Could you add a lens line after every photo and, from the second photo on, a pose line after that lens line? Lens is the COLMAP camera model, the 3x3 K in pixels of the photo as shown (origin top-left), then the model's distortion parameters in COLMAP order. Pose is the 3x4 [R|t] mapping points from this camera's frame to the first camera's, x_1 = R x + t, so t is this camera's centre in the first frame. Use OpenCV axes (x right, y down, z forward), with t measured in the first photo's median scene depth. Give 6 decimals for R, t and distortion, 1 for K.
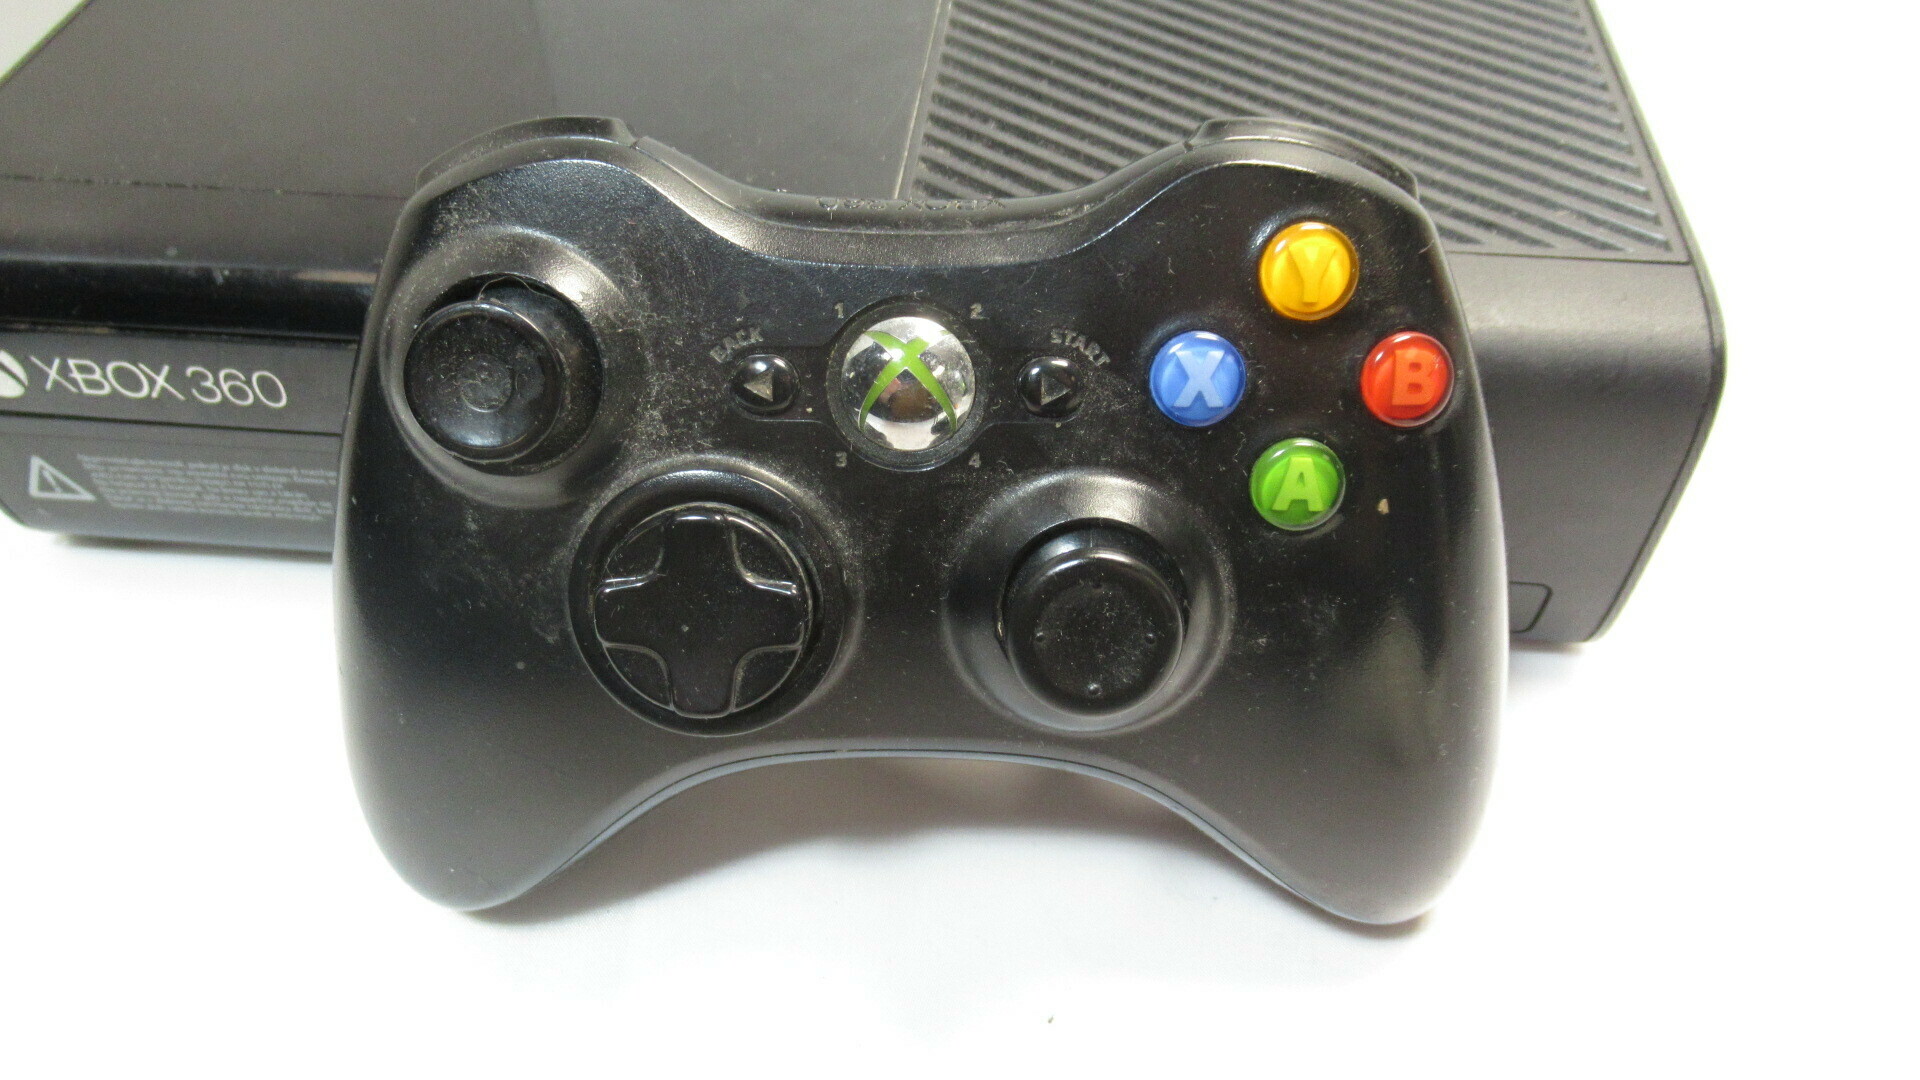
lens RADIAL K [[1471.3, 0, 966.9], [0, 1471.3, 531.8], [0, 0, 1]] dist [-0.019127, -0.039764]
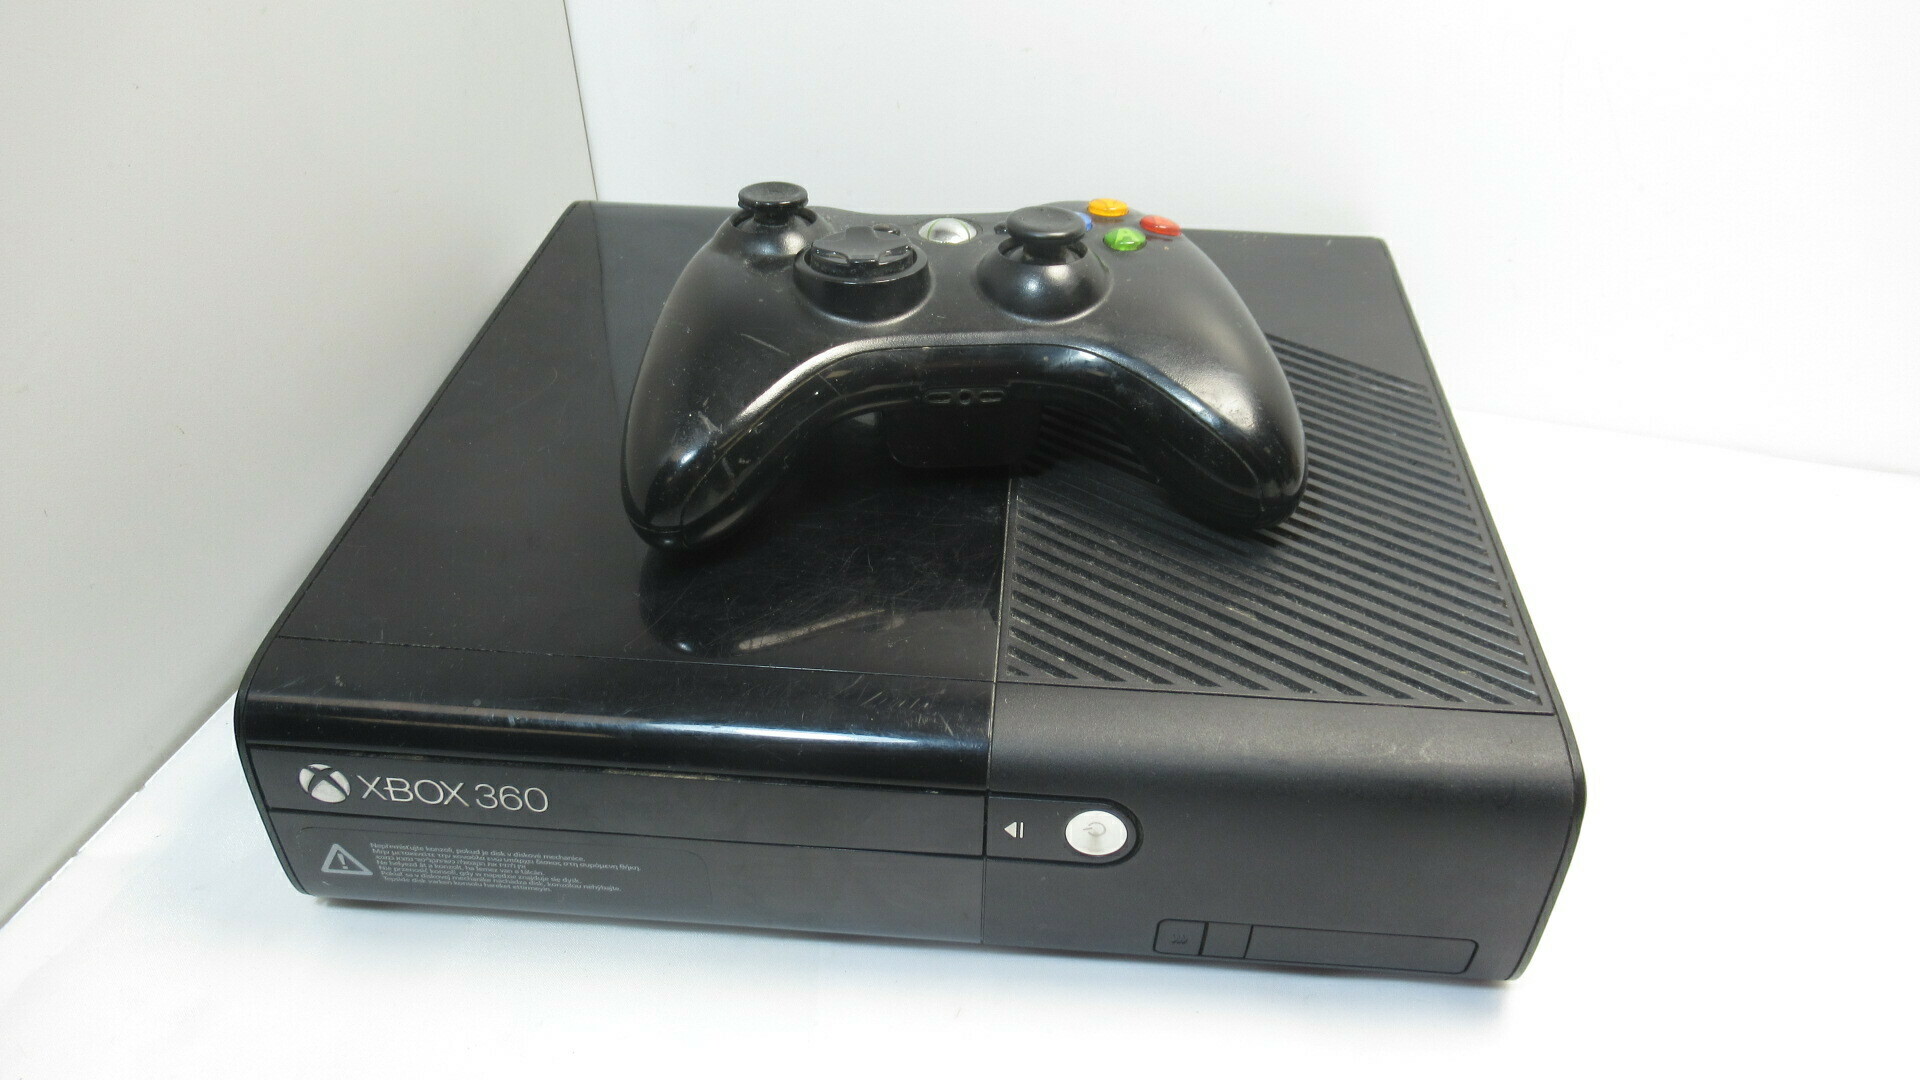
lens RADIAL K [[1471.3, 0, 966.9], [0, 1471.3, 531.8], [0, 0, 1]] dist [-0.019127, -0.039764]
pose [[0.998245, 0.012667, 0.057851, -0.155232], [-0.002862, 0.986034, -0.166521, -0.112573], [-0.059153, 0.166063, 0.984339, -0.382819]]
